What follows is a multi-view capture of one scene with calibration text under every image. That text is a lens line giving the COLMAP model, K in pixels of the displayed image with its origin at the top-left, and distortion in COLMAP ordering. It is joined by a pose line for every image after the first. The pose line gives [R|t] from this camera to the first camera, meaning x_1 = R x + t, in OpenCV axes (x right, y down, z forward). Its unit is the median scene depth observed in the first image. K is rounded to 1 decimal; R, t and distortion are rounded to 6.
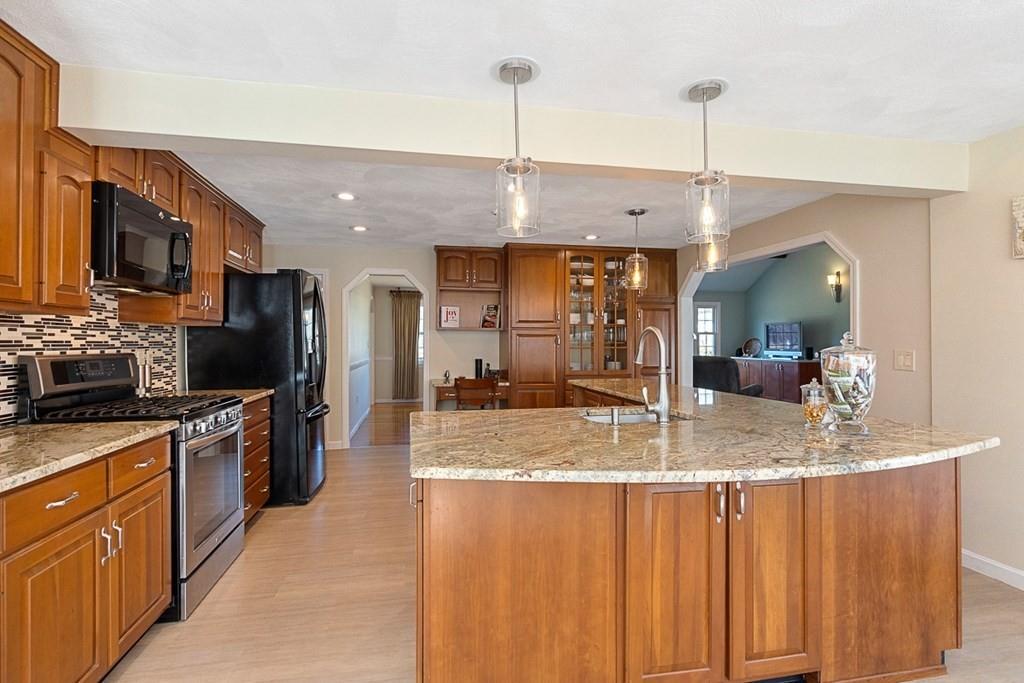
lens RADIAL K [[459.9, 0, 512.0], [0, 459.9, 341.5], [0, 0, 1]] dist [-0.004234, -0.000534]
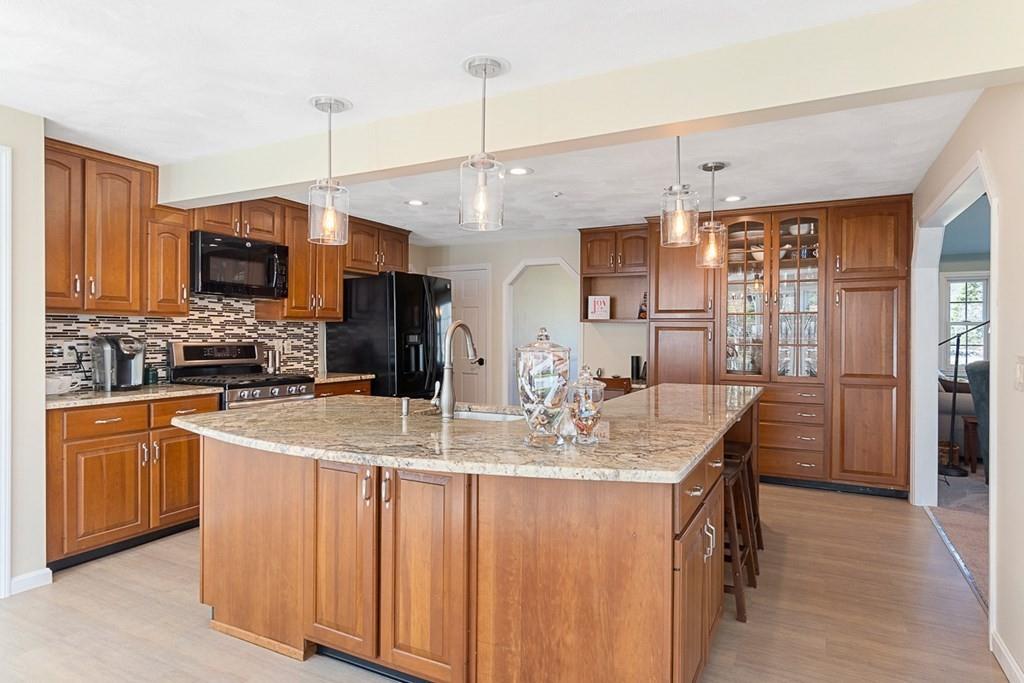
lens RADIAL K [[572.8, 0, 545.8], [0, 572.8, 336.5], [0, 0, 1]] dist [0.000891, 0.000380]
pose [[0.806177, 0.007070, -0.591632, 1.231546], [-0.004955, 0.999974, 0.005199, -0.006194], [0.591653, -0.001260, 0.806192, 0.135240]]
